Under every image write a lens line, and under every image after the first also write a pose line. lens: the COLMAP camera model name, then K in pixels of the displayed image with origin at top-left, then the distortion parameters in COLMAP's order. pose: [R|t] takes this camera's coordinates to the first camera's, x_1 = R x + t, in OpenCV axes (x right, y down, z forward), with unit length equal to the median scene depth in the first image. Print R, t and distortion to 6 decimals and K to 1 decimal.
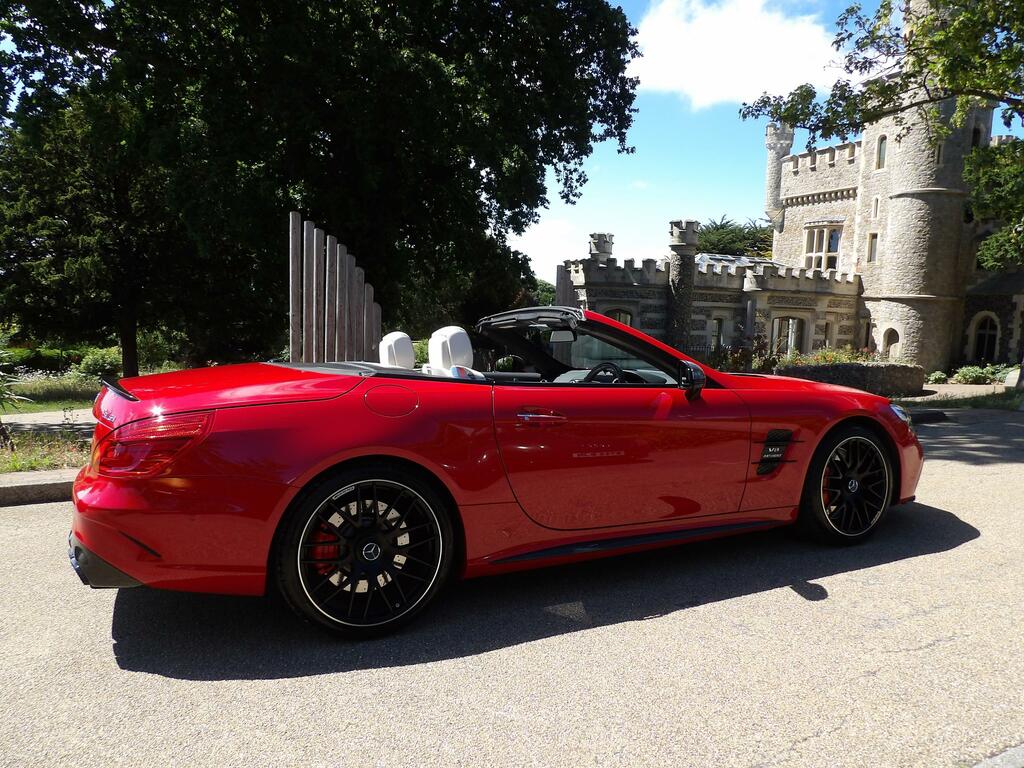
lens RADIAL K [[727.9, 0, 511.2], [0, 727.9, 385.6], [0, 0, 1]] dist [-0.025310, 0.030515]
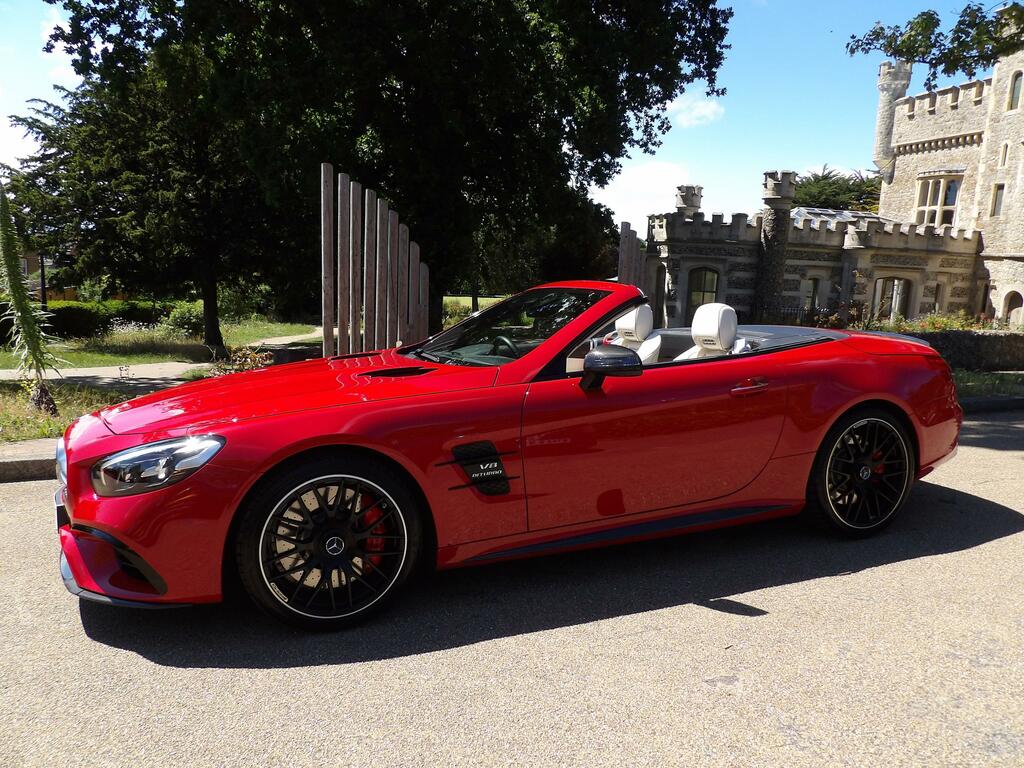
lens RADIAL K [[727.9, 0, 512.1], [0, 727.9, 386.1], [0, 0, 1]] dist [-0.025310, 0.030515]
pose [[0.993007, 0.026600, -0.115024, 0.013026], [-0.019414, 0.997815, 0.063157, -0.006289], [0.116452, -0.060482, 0.991353, 0.030316]]
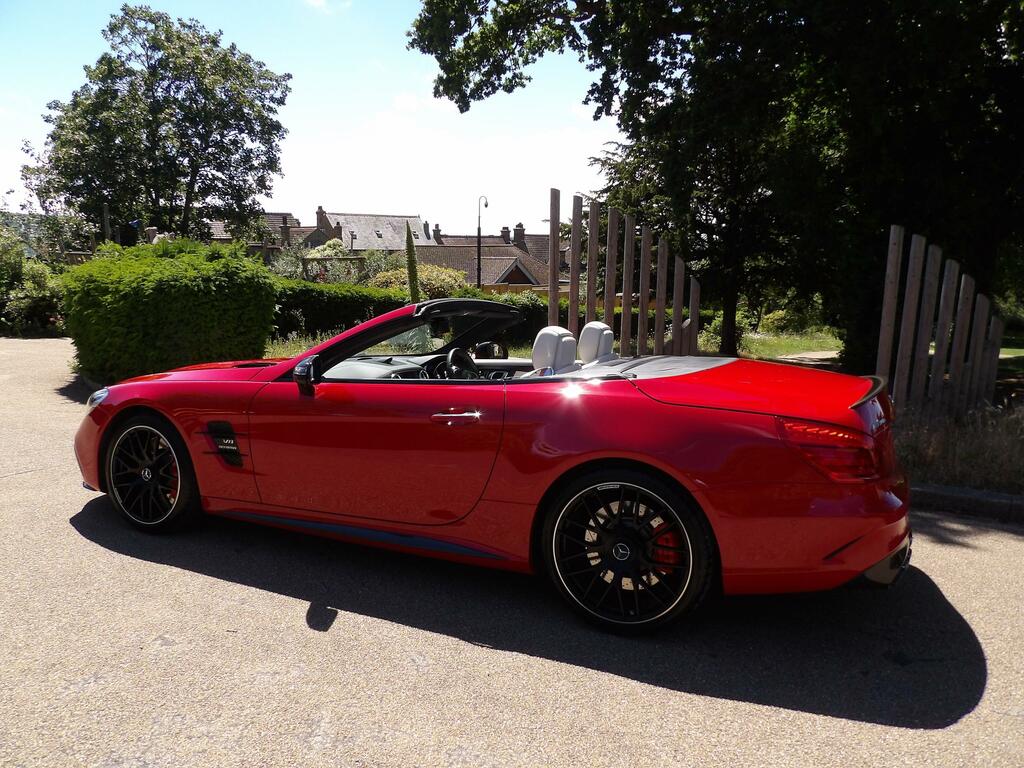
lens RADIAL K [[727.9, 0, 510.1], [0, 727.9, 382.3], [0, 0, 1]] dist [-0.025310, 0.030515]
pose [[0.589060, 0.119541, -0.799199, 0.144961], [-0.081764, 0.992739, 0.088225, -0.015973], [0.803942, 0.013376, 0.594557, 0.100308]]
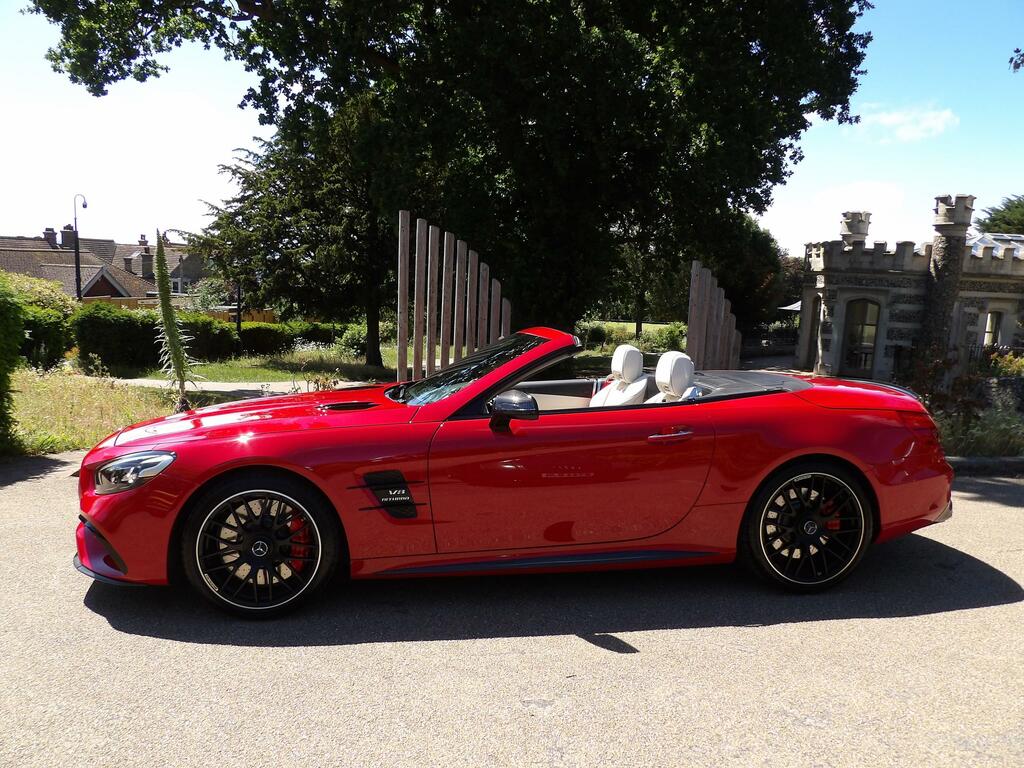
lens RADIAL K [[727.9, 0, 513.2], [0, 727.9, 386.5], [0, 0, 1]] dist [-0.025310, 0.030515]
pose [[0.936804, 0.060164, -0.344644, 0.059928], [-0.050000, 0.998014, 0.038313, -0.011576], [0.346264, -0.018659, 0.937951, 0.026967]]
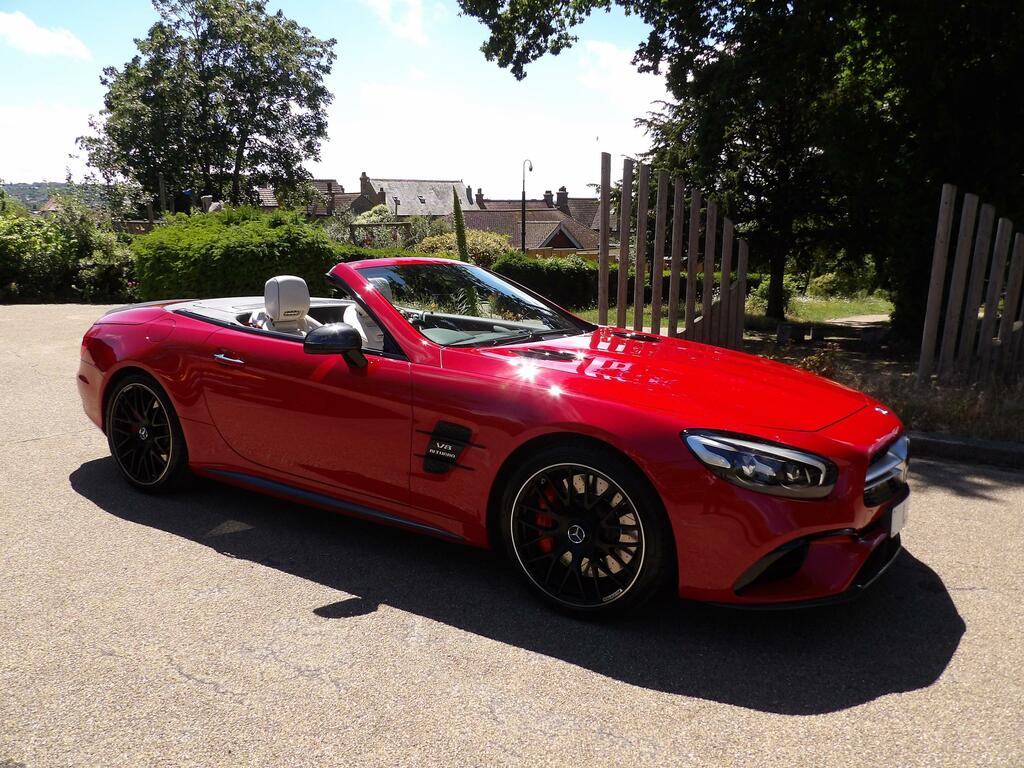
lens RADIAL K [[727.9, 0, 512.2], [0, 727.9, 381.3], [0, 0, 1]] dist [-0.025310, 0.030515]
pose [[0.544498, 0.156963, -0.823944, 0.152351], [-0.075855, 0.987524, 0.137997, -0.014387], [0.835325, -0.012639, 0.549611, 0.090227]]
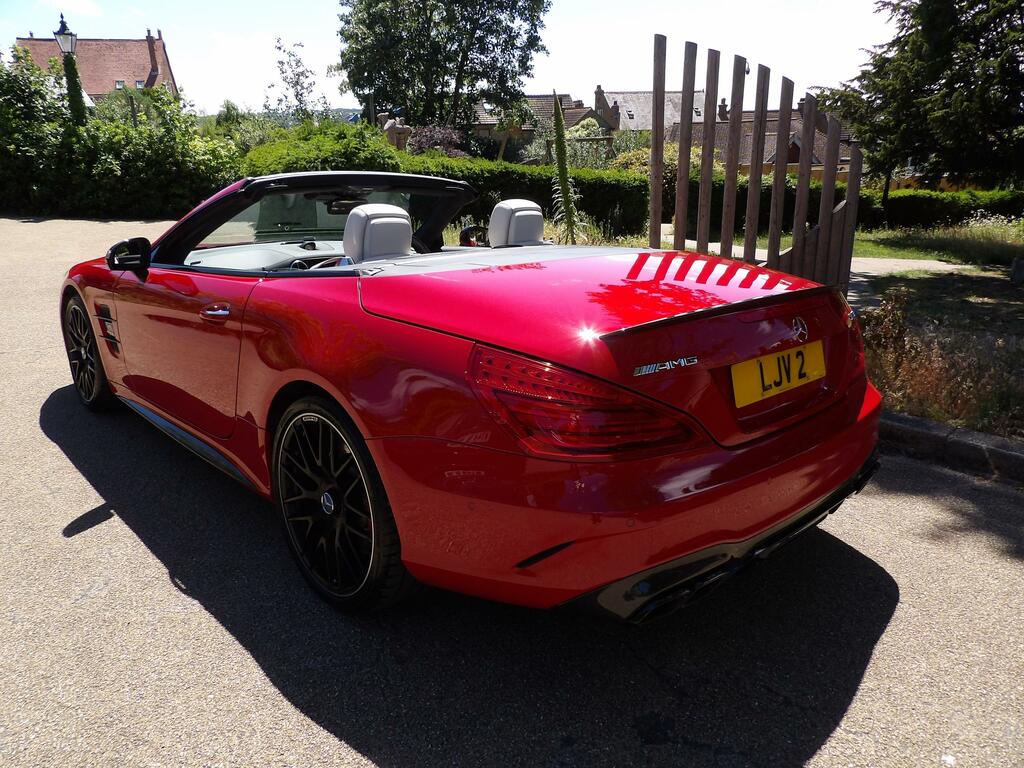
lens RADIAL K [[727.9, 0, 511.6], [0, 727.9, 377.2], [0, 0, 1]] dist [-0.025310, 0.030515]
pose [[0.241891, 0.272991, -0.931109, 0.150002], [-0.075148, 0.961995, 0.262524, -0.020156], [0.967389, 0.006469, 0.253212, 0.181428]]
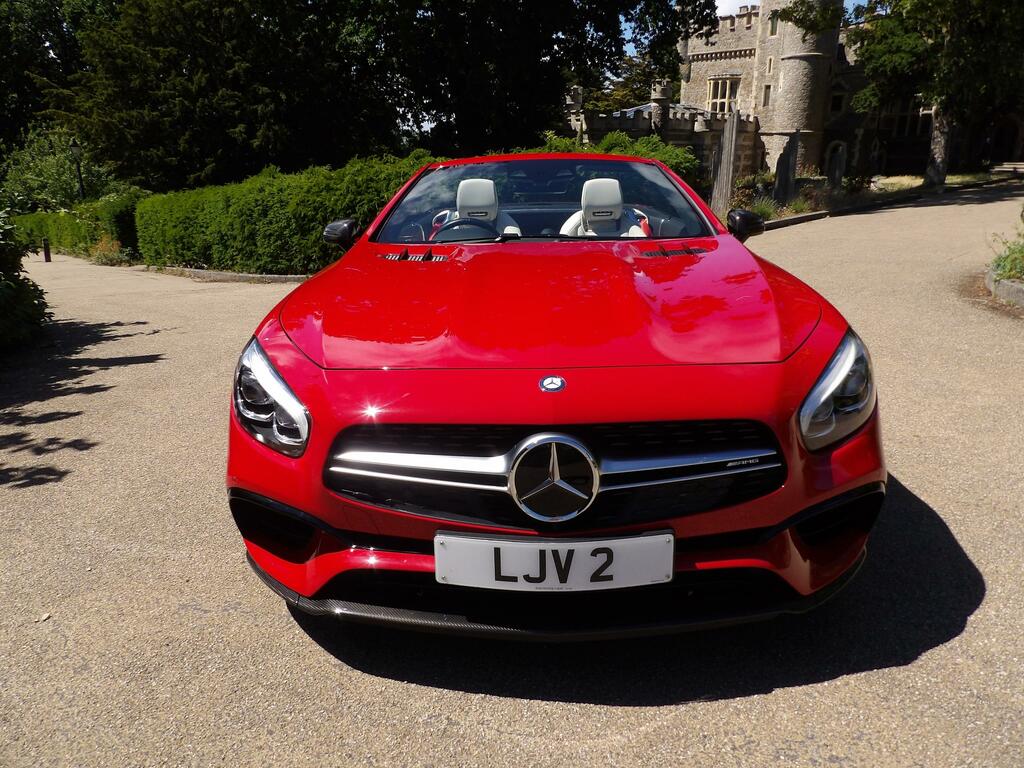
lens RADIAL K [[727.9, 0, 513.6], [0, 727.9, 379.5], [0, 0, 1]] dist [-0.025310, 0.030515]
pose [[0.950596, -0.130804, 0.281529, -0.479425], [0.071184, 0.974575, 0.212452, 0.012721], [-0.302160, -0.181916, 0.935738, -0.290196]]
